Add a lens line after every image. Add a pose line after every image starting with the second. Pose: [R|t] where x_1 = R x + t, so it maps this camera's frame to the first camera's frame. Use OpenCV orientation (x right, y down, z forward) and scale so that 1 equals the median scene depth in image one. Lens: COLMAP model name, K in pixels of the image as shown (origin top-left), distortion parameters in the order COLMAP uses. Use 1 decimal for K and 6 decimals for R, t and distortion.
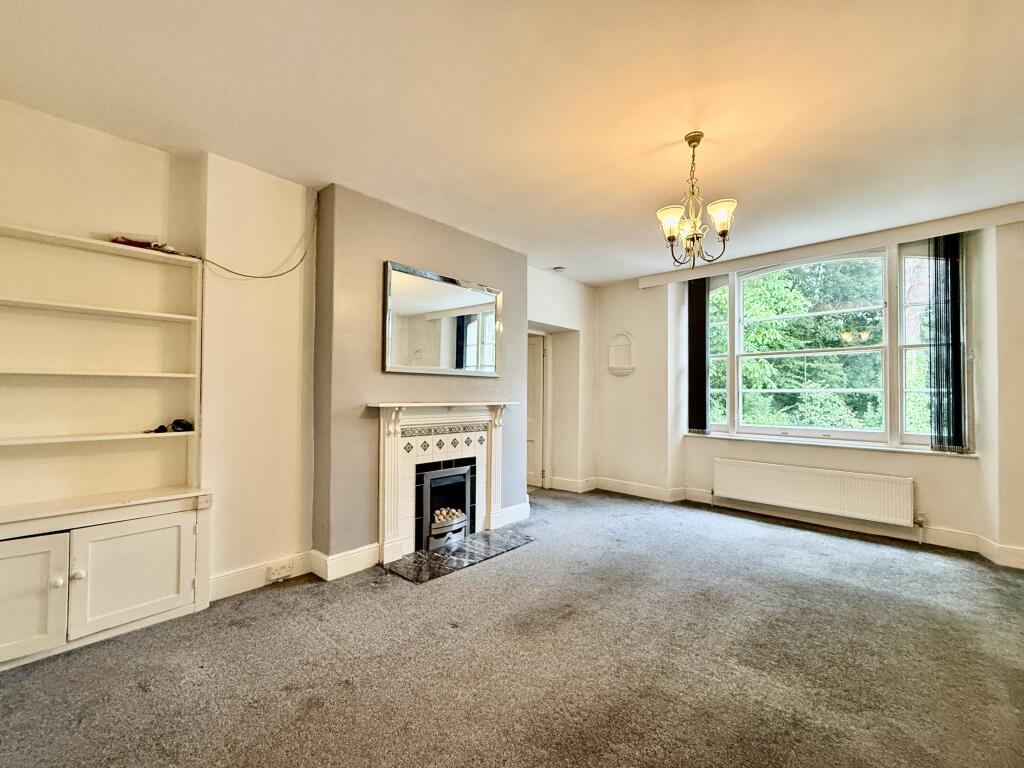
lens RADIAL K [[434.6, 0, 512.4], [0, 434.6, 385.4], [0, 0, 1]] dist [0.001525, -0.000250]
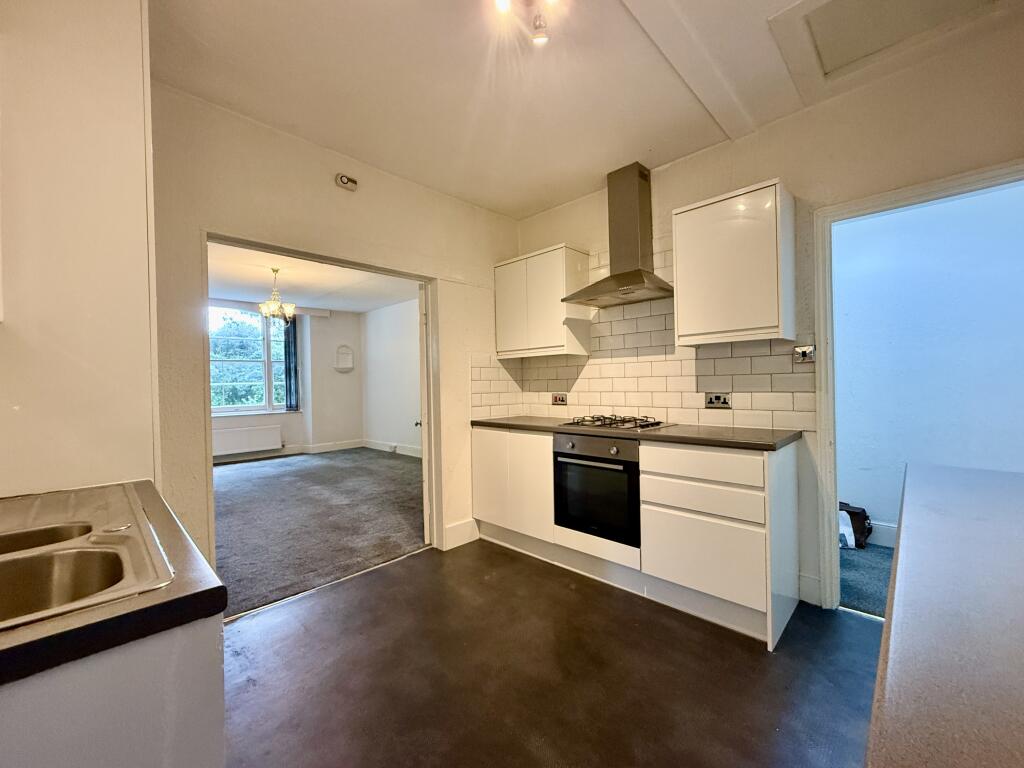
lens RADIAL K [[407.8, 0, 504.4], [0, 407.8, 382.1], [0, 0, 1]] dist [0.001511, -0.000045]
pose [[0.023002, -0.005291, 0.999721, -1.025558], [-0.005860, 0.999968, 0.005427, -0.010612], [-0.999718, -0.005983, 0.022970, -0.117619]]
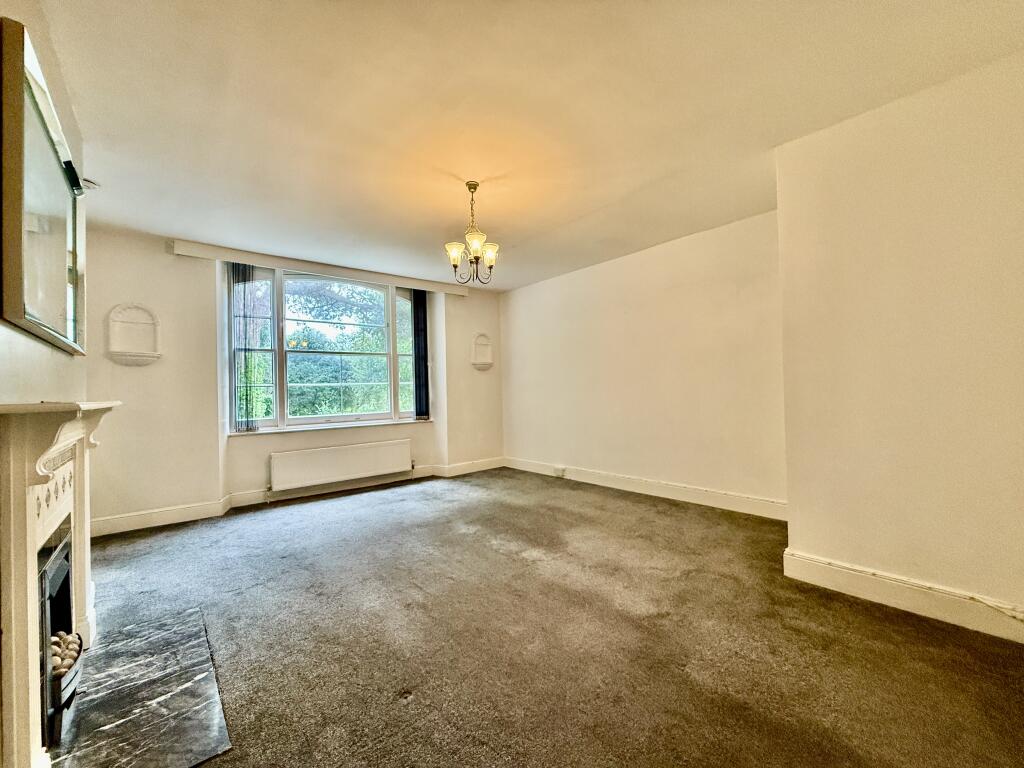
lens RADIAL K [[407.8, 0, 509.9], [0, 407.8, 384.0], [0, 0, 1]] dist [0.001511, -0.000045]
pose [[0.125168, 0.002261, 0.992133, -0.506372], [0.001580, 0.999996, -0.002479, 0.018135], [-0.992134, 0.001878, 0.125164, 0.463136]]
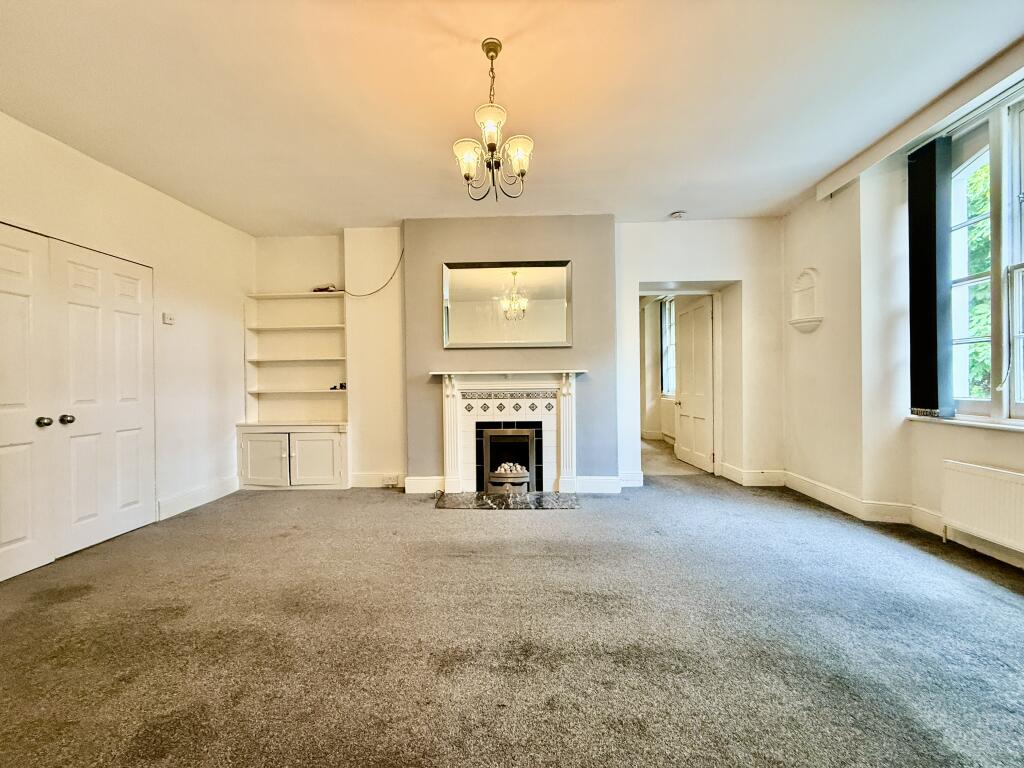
lens RADIAL K [[407.8, 0, 512.5], [0, 407.8, 384.2], [0, 0, 1]] dist [0.001511, -0.000045]
pose [[0.648784, -0.011620, -0.760884, 0.666389], [0.032913, 0.999376, 0.012801, 0.058373], [0.760261, -0.033348, 0.648762, 0.302367]]
